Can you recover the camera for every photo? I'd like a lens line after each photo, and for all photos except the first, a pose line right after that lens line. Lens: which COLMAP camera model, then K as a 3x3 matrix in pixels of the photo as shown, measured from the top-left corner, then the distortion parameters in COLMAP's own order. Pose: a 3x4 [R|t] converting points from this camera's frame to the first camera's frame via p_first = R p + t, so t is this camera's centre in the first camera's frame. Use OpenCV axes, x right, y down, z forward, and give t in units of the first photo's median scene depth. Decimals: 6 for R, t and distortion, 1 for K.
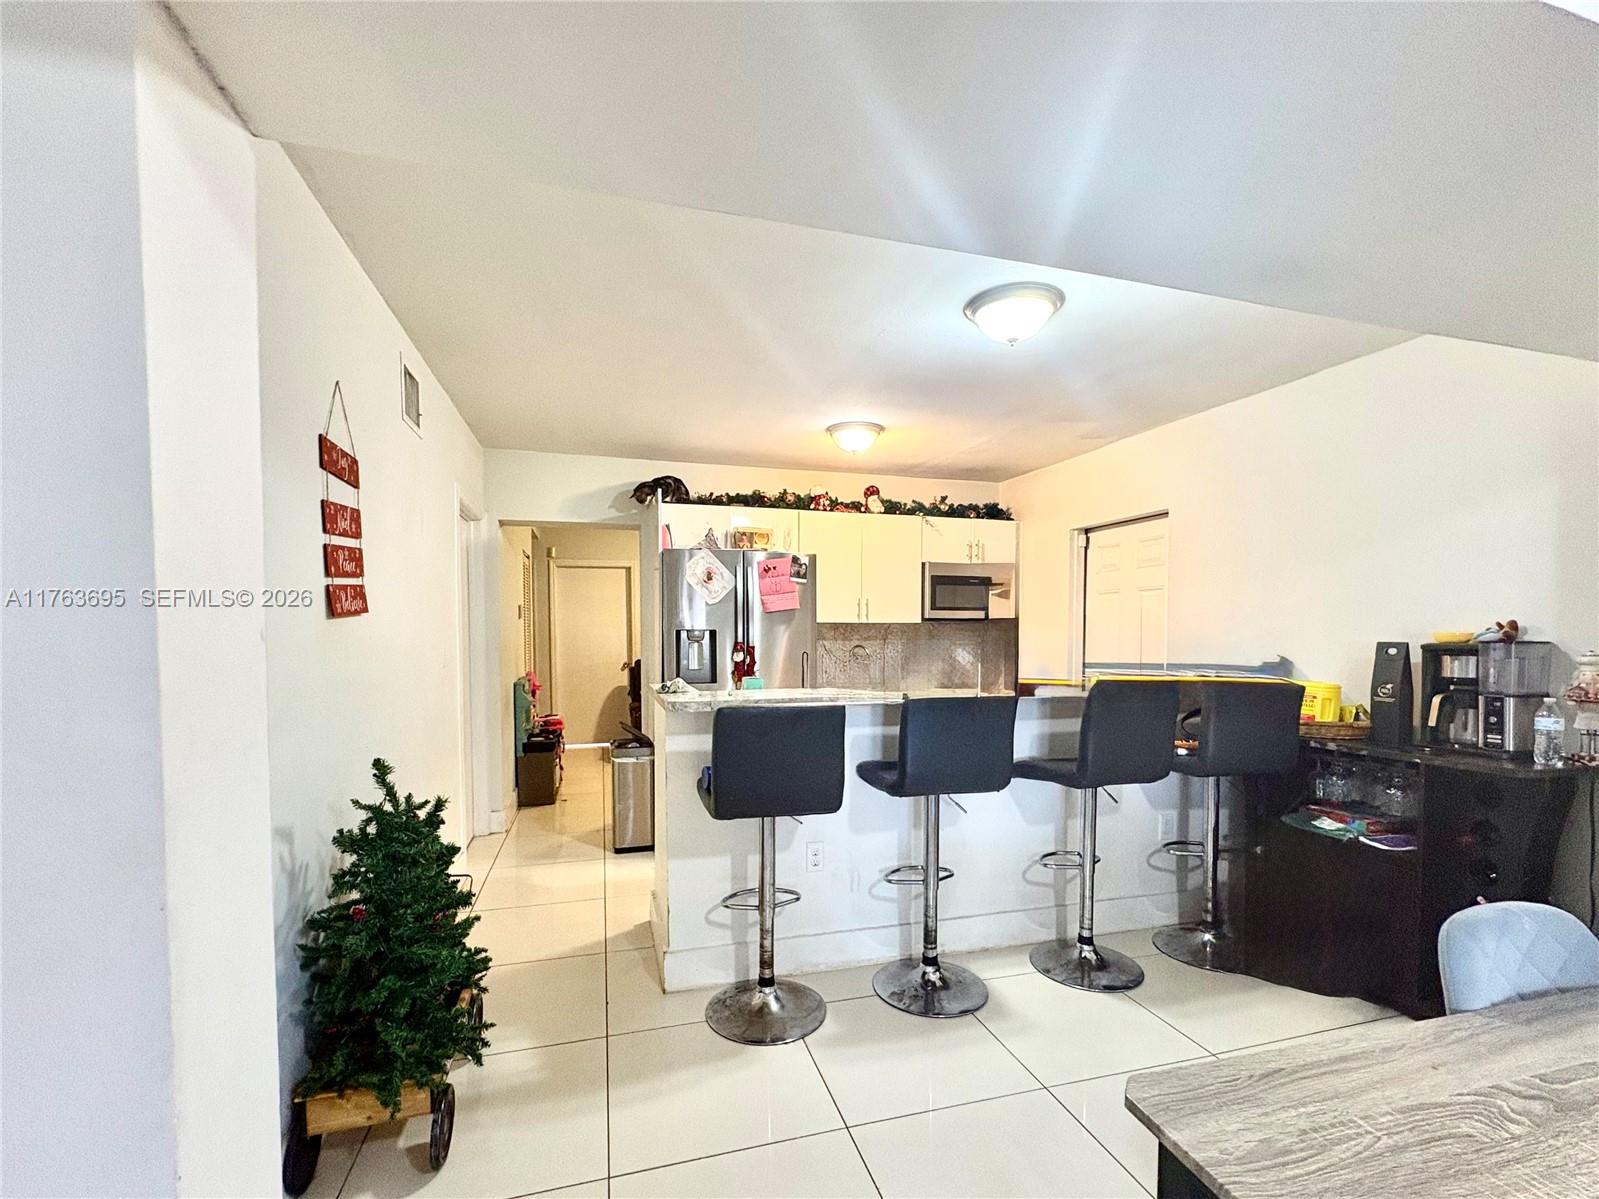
lens RADIAL K [[694.1, 0, 794.6], [0, 694.1, 649.1], [0, 0, 1]] dist [-0.000130, -0.000014]
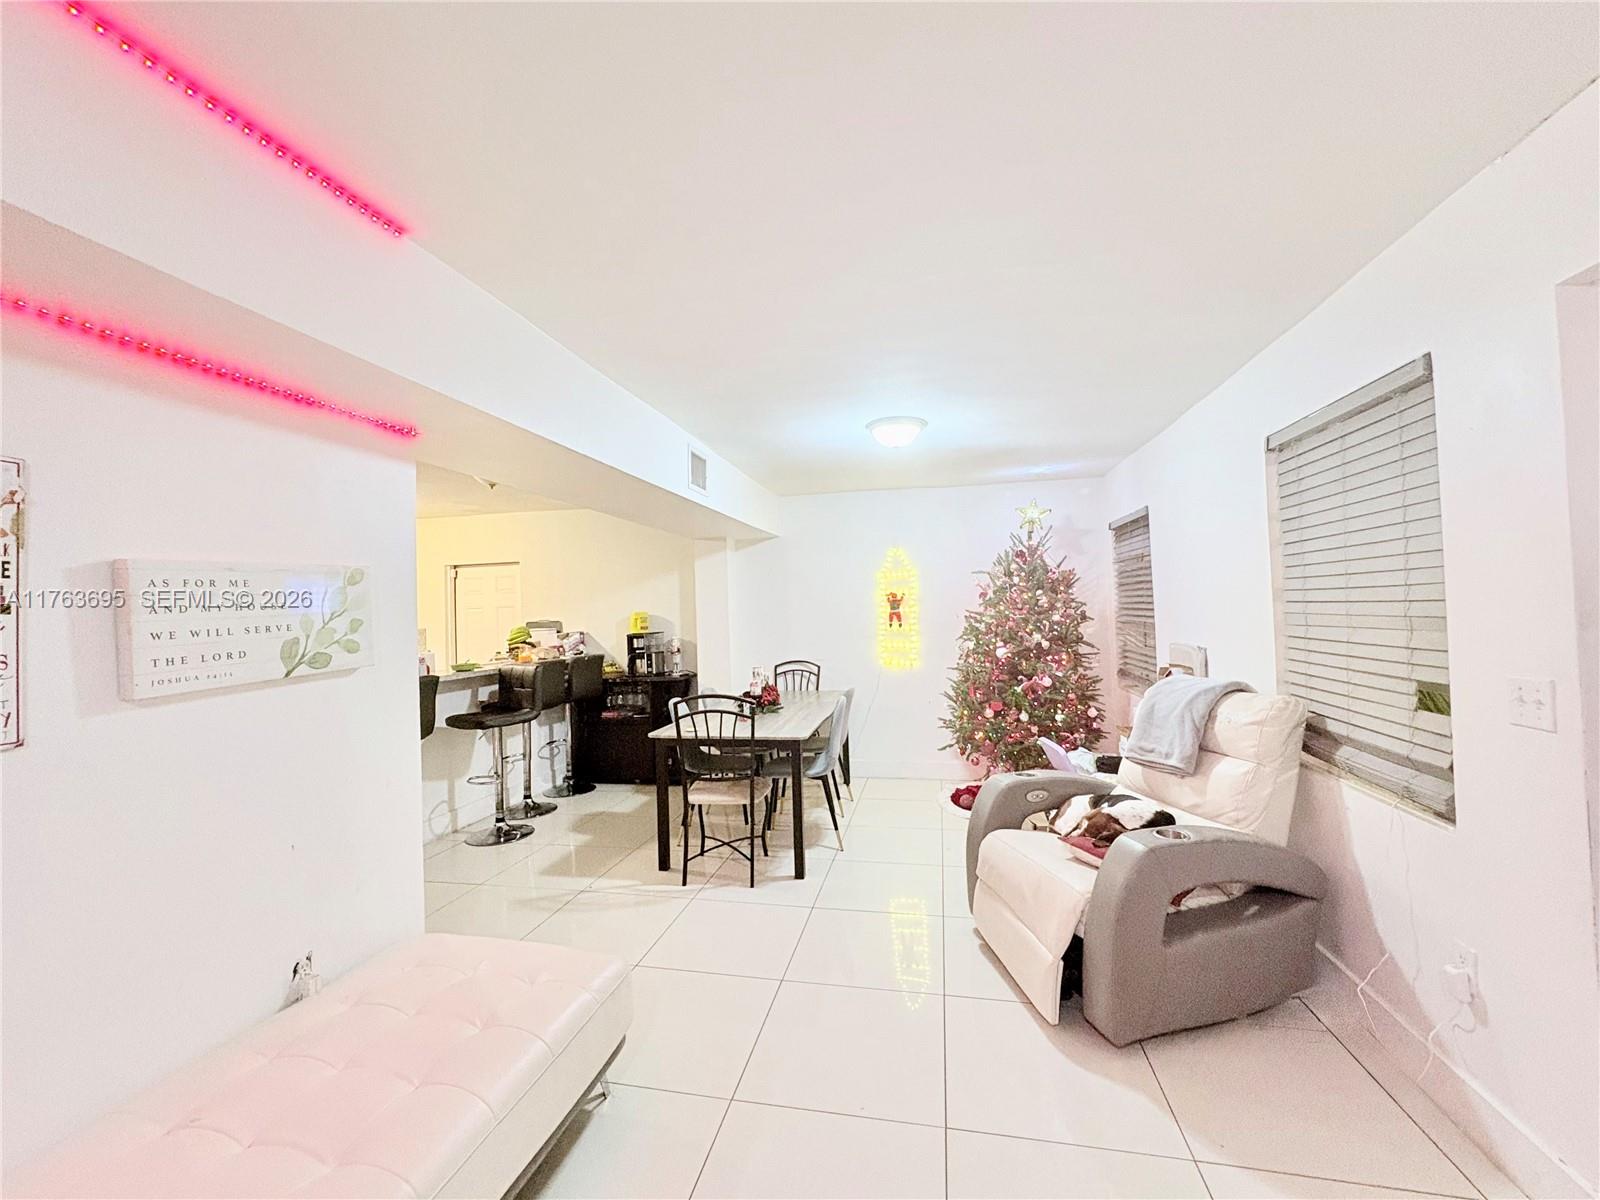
lens RADIAL K [[645.7, 0, 800.0], [0, 645.7, 600.0], [0, 0, 1]] dist [-0.000531, -0.000074]
pose [[0.446026, -0.001002, 0.895019, -0.911261], [0.046278, 0.998688, -0.021945, -0.056480], [-0.893823, 0.051207, 0.445487, -0.545039]]
